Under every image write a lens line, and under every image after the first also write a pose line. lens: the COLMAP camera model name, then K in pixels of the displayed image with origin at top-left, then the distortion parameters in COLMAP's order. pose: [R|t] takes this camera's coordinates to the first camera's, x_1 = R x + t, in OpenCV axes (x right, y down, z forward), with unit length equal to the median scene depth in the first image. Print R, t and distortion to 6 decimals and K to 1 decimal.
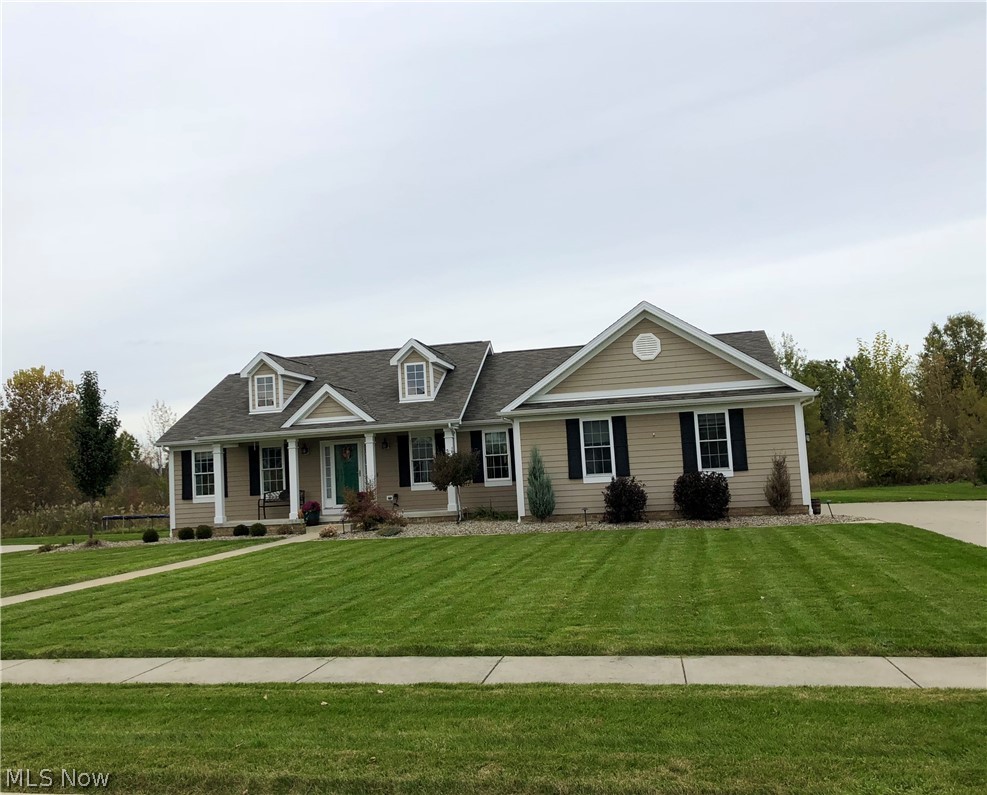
lens RADIAL K [[1272.4, 0, 493.2], [0, 1272.4, 394.7], [0, 0, 1]] dist [-0.012879, 0.000000]
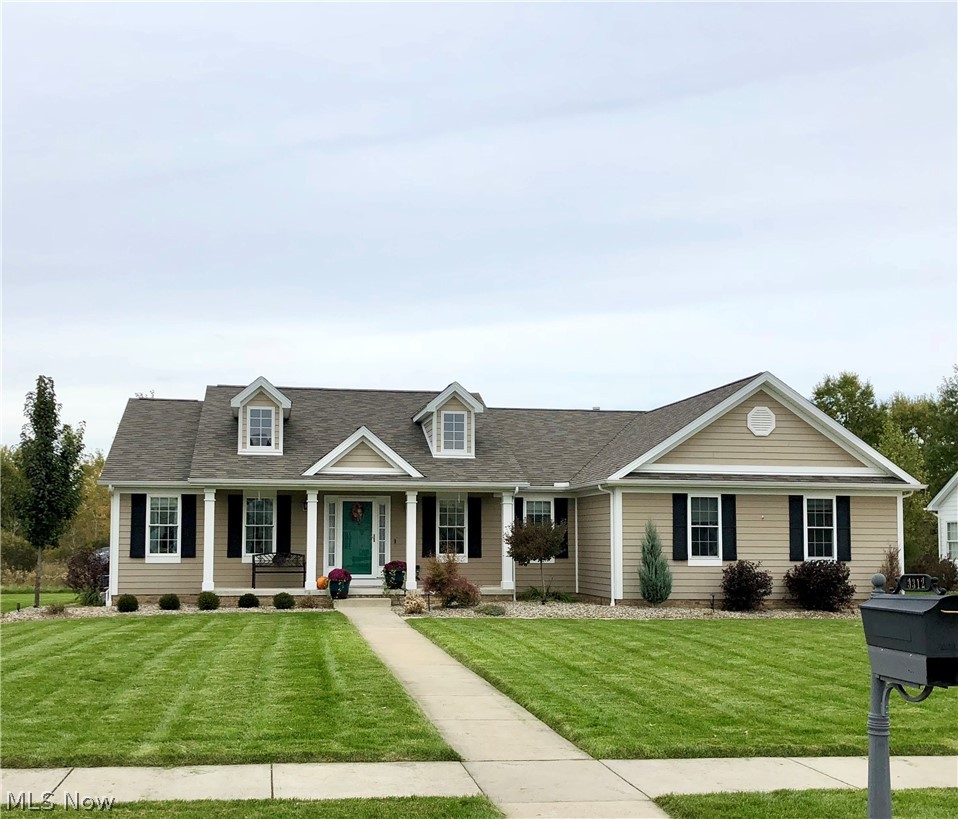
lens RADIAL K [[1426.4, 0, 478.7], [0, 1426.4, 410.6], [0, 0, 1]] dist [-0.033409, 0.000000]
pose [[0.889453, 0.102331, 0.445423, -0.479470], [-0.082648, 0.994557, -0.063452, 0.033849], [-0.449491, 0.019624, 0.893069, 0.149686]]
